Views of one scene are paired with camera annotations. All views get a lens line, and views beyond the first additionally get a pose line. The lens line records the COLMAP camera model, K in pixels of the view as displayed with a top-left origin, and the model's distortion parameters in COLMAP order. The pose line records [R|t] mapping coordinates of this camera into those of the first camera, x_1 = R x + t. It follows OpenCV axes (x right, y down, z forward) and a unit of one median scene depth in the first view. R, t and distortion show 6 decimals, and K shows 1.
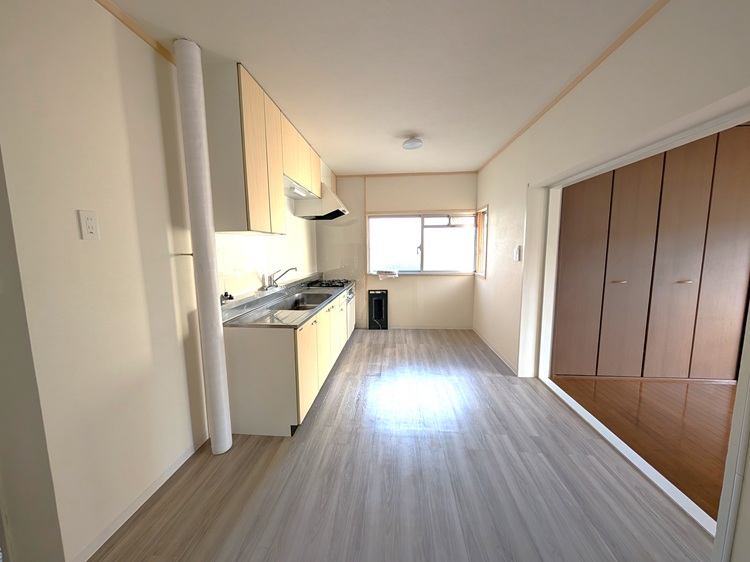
lens RADIAL K [[281.4, 0, 377.4], [0, 281.4, 279.2], [0, 0, 1]] dist [-0.001909, -0.000121]
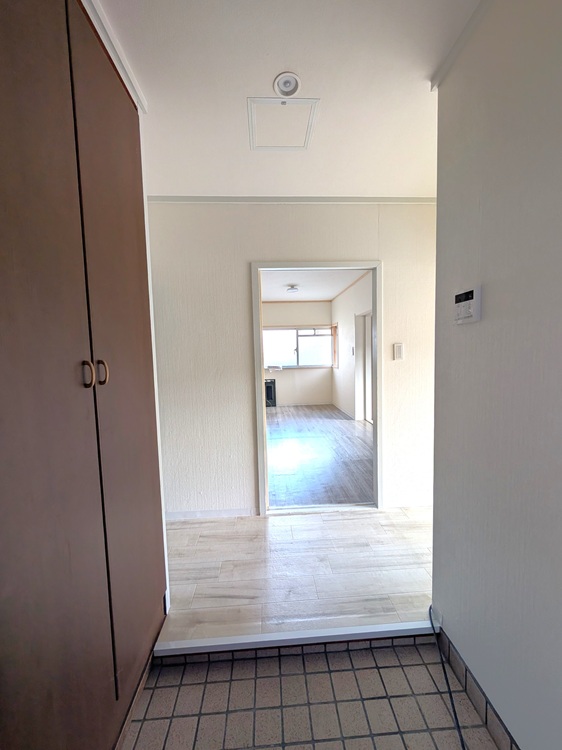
lens RADIAL K [[281.4, 0, 279.5], [0, 281.4, 375.6], [0, 0, 1]] dist [-0.001909, -0.000121]
pose [[0.993001, -0.029627, 0.114330, -0.113331], [0.033433, 0.998944, -0.031517, 0.069158], [-0.113275, 0.035119, 0.992943, -0.473960]]
